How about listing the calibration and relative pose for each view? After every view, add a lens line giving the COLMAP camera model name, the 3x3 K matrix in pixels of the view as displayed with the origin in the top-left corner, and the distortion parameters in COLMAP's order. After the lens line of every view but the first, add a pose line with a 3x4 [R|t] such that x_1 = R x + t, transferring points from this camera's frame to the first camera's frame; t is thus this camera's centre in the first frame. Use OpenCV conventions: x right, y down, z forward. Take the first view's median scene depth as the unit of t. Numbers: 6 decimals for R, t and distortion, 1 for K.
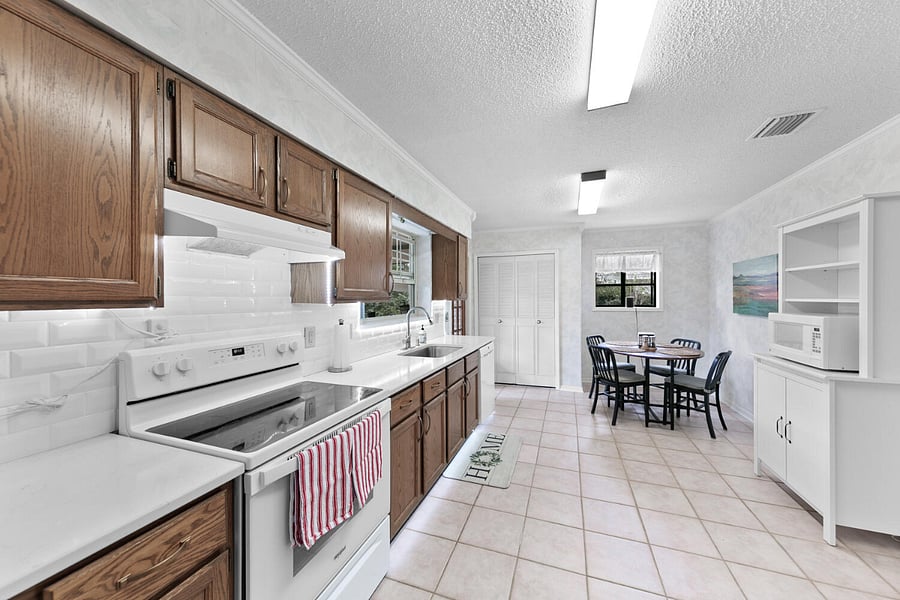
lens RADIAL K [[323.5, 0, 447.6], [0, 323.5, 295.4], [0, 0, 1]] dist [0.000410, 0.000045]
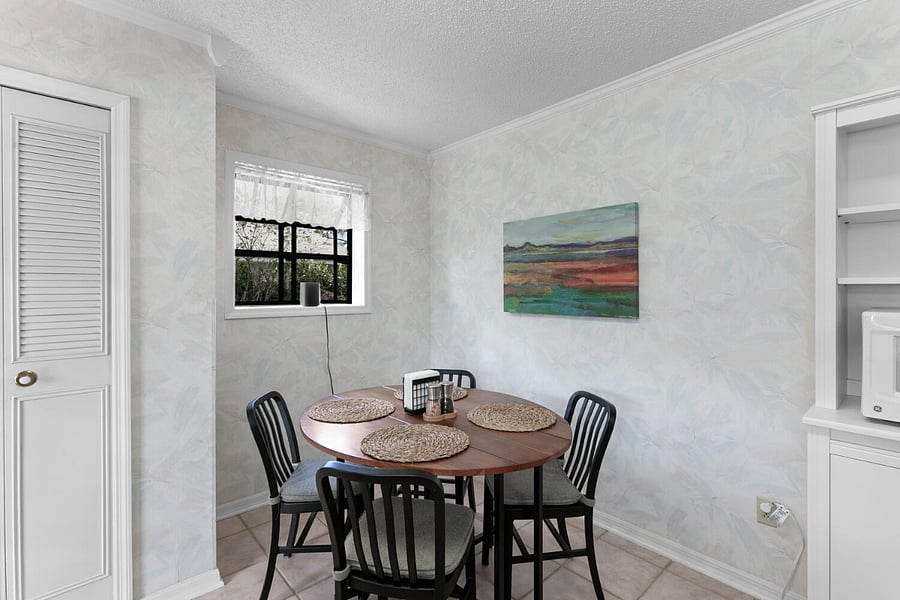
lens RADIAL K [[417.1, 0, 450.8], [0, 417.1, 294.9], [0, 0, 1]] dist [-0.000105, -0.000074]
pose [[0.458045, -0.001826, 0.888927, 0.161198], [-0.011700, 0.999899, 0.008082, 0.016565], [-0.888852, -0.014102, 0.457977, 0.612134]]
